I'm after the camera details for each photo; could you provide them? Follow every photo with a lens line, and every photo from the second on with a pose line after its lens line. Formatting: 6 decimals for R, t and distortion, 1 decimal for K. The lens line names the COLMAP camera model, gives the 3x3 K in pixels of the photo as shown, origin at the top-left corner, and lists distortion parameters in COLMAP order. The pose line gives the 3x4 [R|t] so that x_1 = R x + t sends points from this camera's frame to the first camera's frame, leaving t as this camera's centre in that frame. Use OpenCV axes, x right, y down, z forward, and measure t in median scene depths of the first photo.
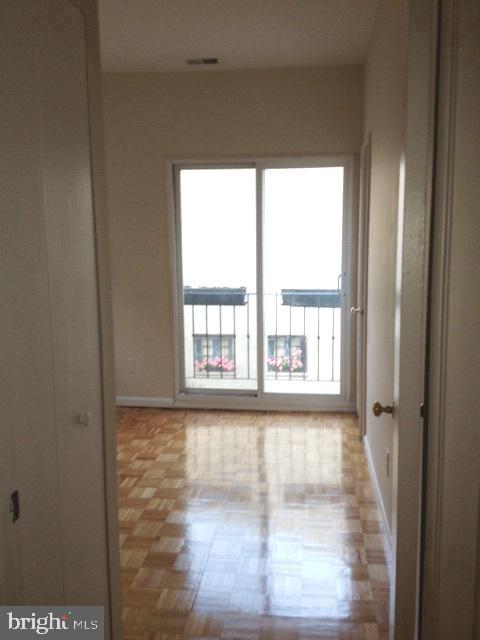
lens RADIAL K [[654.0, 0, 240.0], [0, 654.0, 320.0], [0, 0, 1]] dist [0.464378, -0.000121]
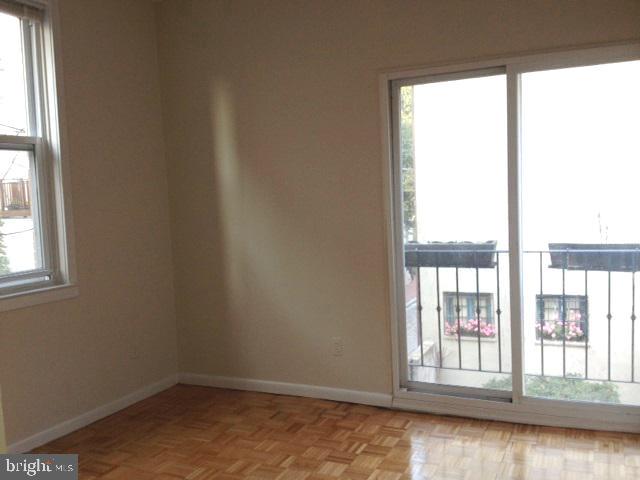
lens RADIAL K [[629.1, 0, 320.0], [0, 629.1, 240.0], [0, 0, 1]] dist [0.141484, -0.248713]
pose [[0.957466, -0.005133, -0.288500, 0.026754], [-0.006072, 0.999262, -0.037931, -0.025373], [0.288482, 0.038070, 0.956728, 0.292840]]
